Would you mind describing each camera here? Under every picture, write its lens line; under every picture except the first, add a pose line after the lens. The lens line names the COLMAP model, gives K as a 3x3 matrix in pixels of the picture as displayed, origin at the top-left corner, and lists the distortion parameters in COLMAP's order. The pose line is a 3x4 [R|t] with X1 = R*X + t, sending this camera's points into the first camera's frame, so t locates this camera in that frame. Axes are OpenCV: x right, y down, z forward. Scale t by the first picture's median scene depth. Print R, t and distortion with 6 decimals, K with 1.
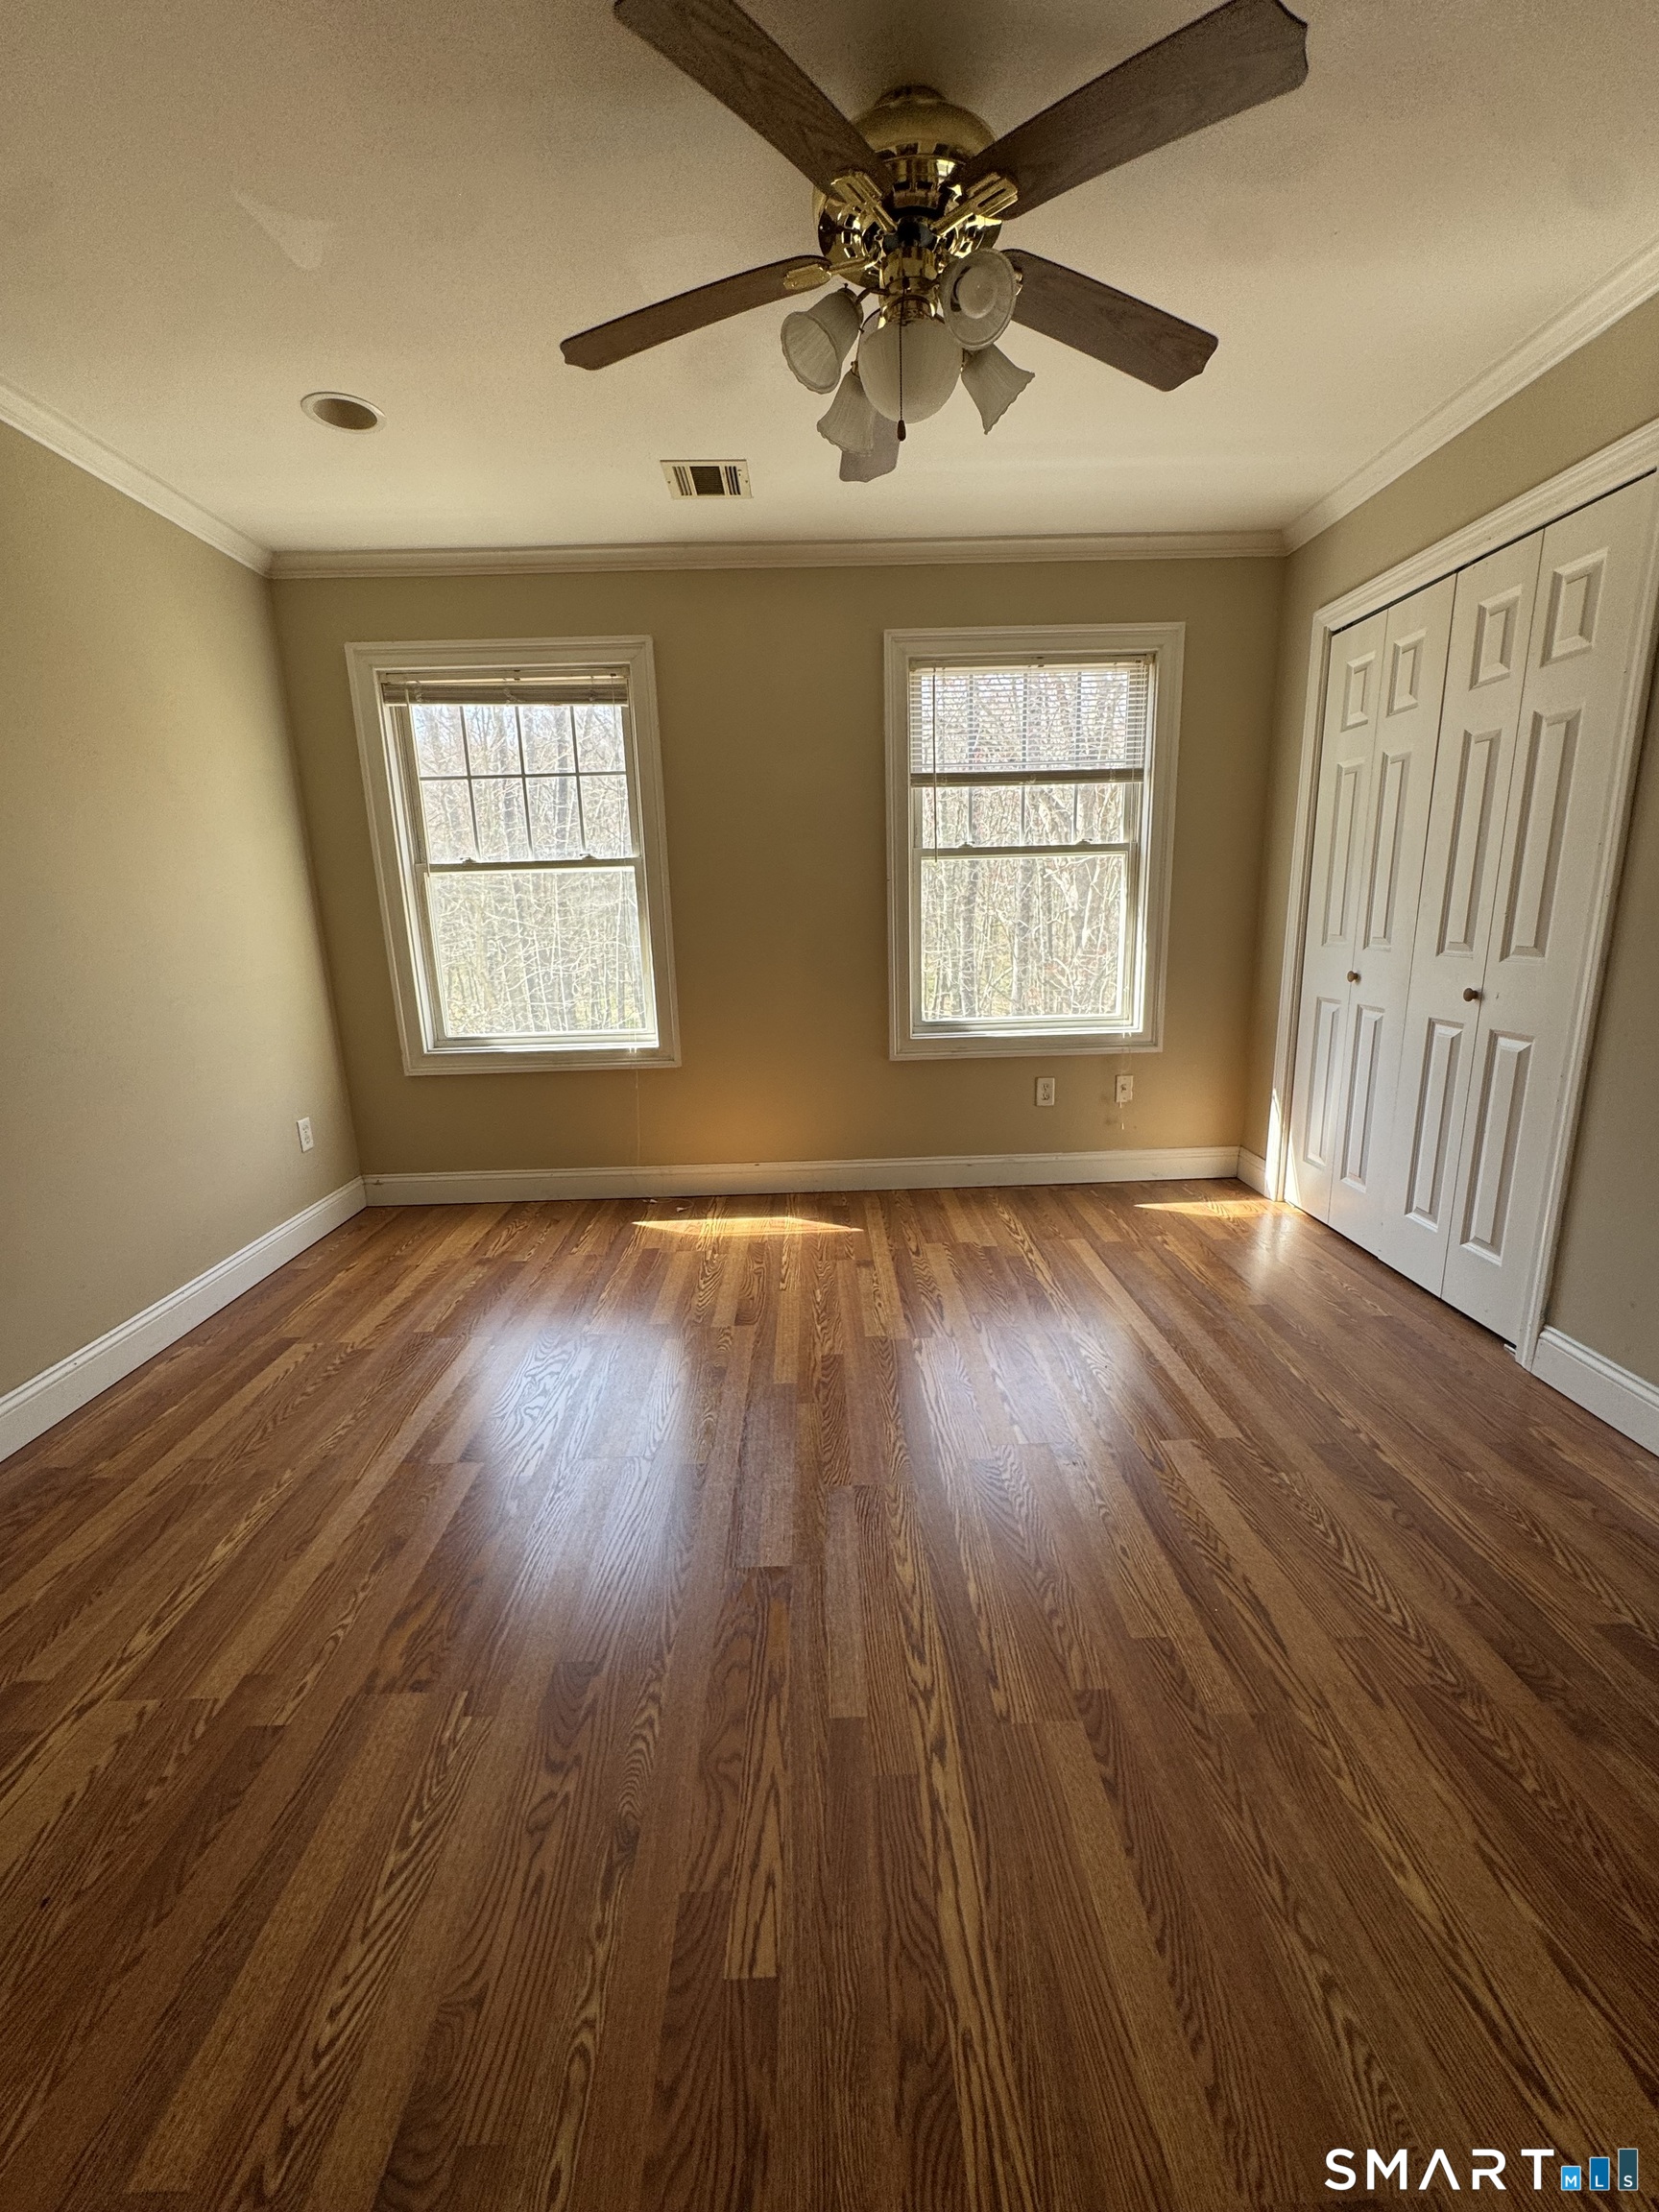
lens RADIAL K [[889.1, 0, 828.7], [0, 889.1, 1110.6], [0, 0, 1]] dist [-0.005087, 0.000169]
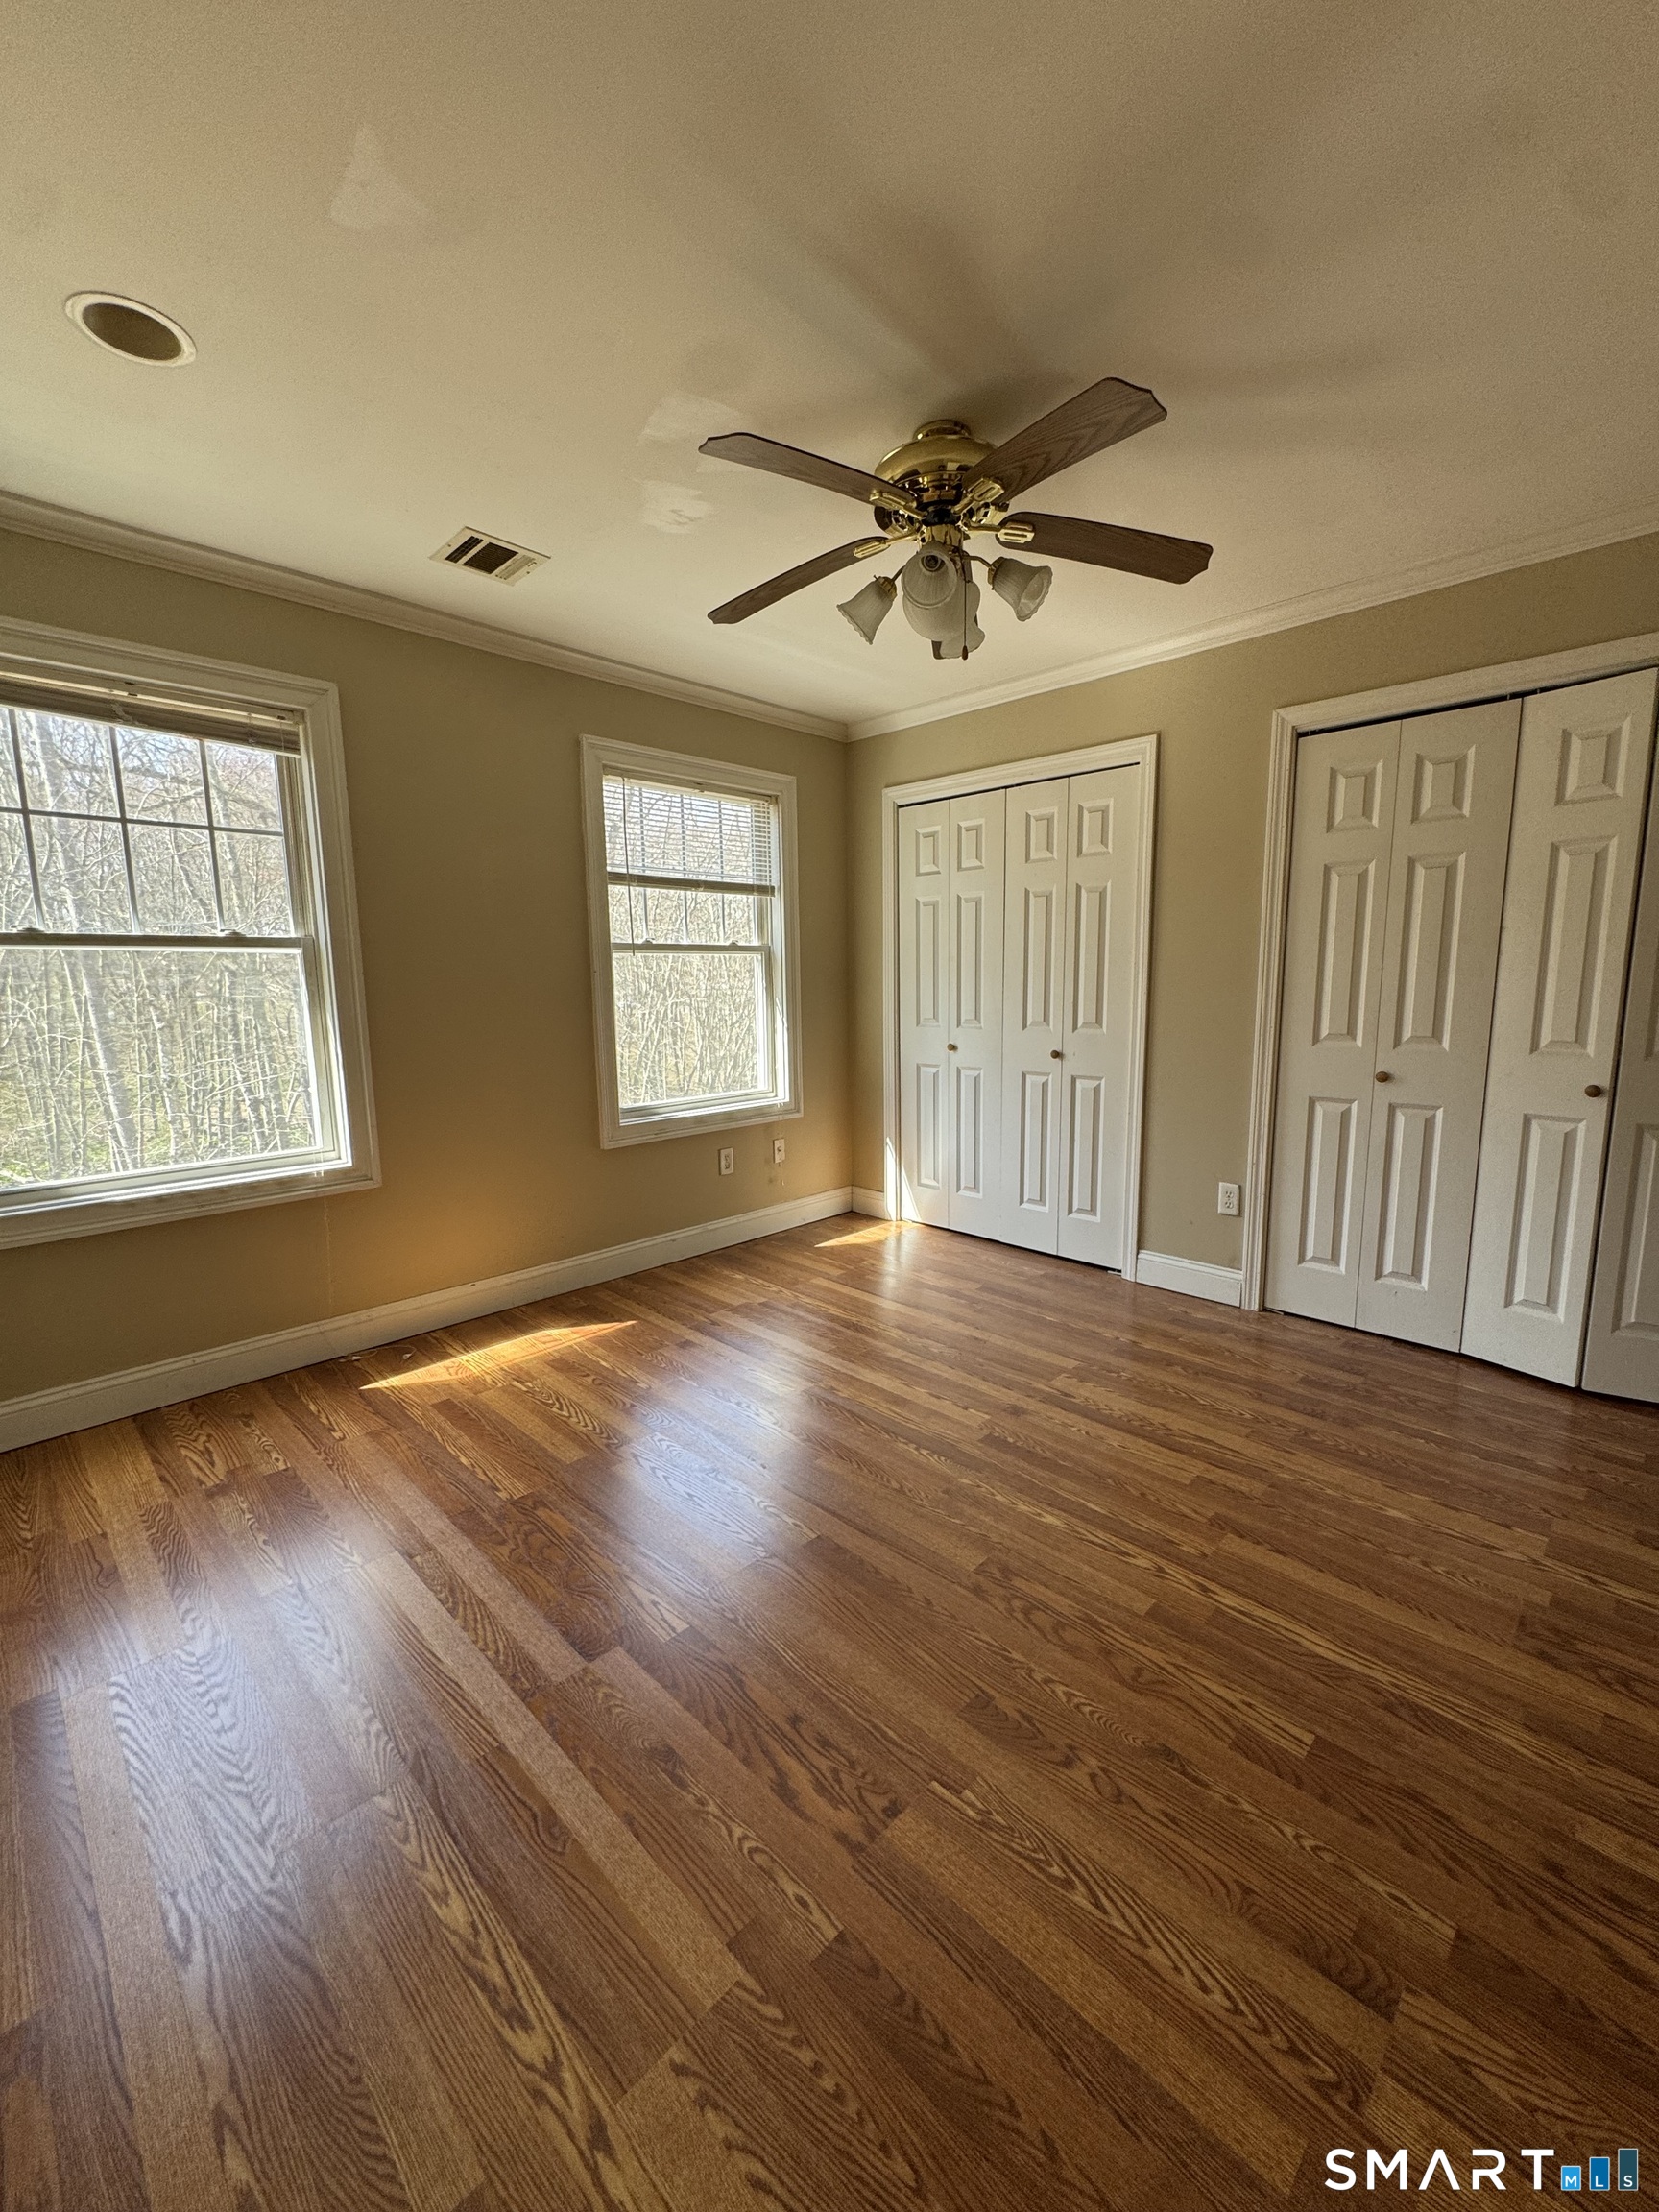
lens RADIAL K [[889.1, 0, 828.7], [0, 889.1, 1110.6], [0, 0, 1]] dist [-0.005087, 0.000169]
pose [[0.714841, -0.085624, 0.694025, -0.497165], [0.152721, 0.987633, -0.035454, -0.029054], [-0.682407, 0.131336, 0.719077, 0.121366]]
